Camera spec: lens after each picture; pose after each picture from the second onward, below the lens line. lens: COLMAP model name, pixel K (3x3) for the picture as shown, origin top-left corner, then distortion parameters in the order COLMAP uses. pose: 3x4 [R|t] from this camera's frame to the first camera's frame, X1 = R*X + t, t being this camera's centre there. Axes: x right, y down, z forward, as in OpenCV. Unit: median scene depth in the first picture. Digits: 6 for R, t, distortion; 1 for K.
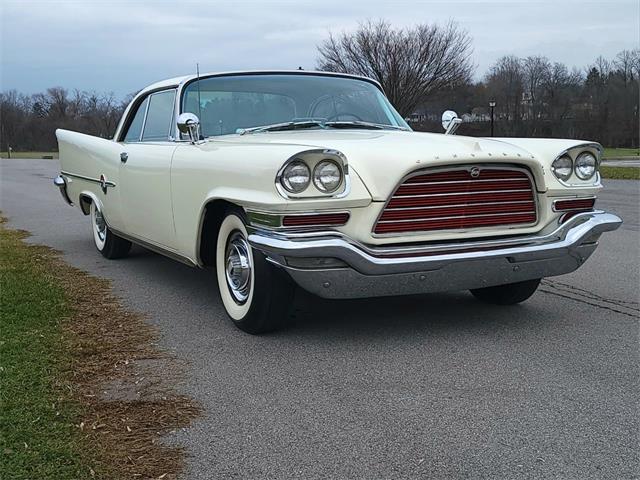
lens RADIAL K [[971.8, 0, 311.4], [0, 971.8, 225.6], [0, 0, 1]] dist [0.120411, 0.000000]
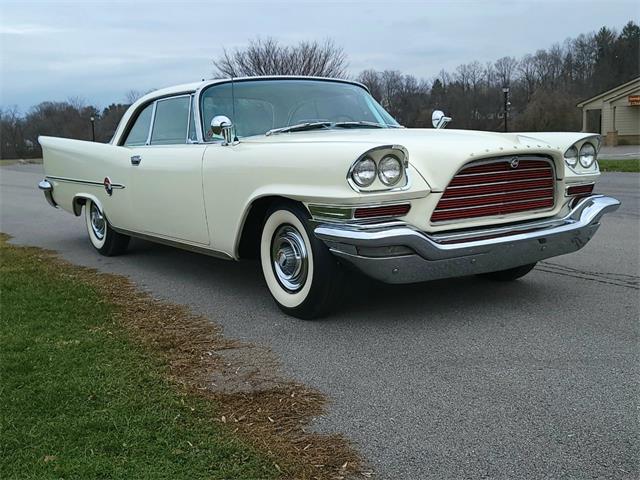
lens RADIAL K [[832.7, 0, 324.3], [0, 832.7, 238.1], [0, 0, 1]] dist [0.079350, 0.000000]
pose [[0.987130, -0.041225, 0.154516, -0.174414], [0.037307, 0.998907, 0.028177, -0.004166], [-0.155509, -0.022050, 0.987588, 0.085012]]
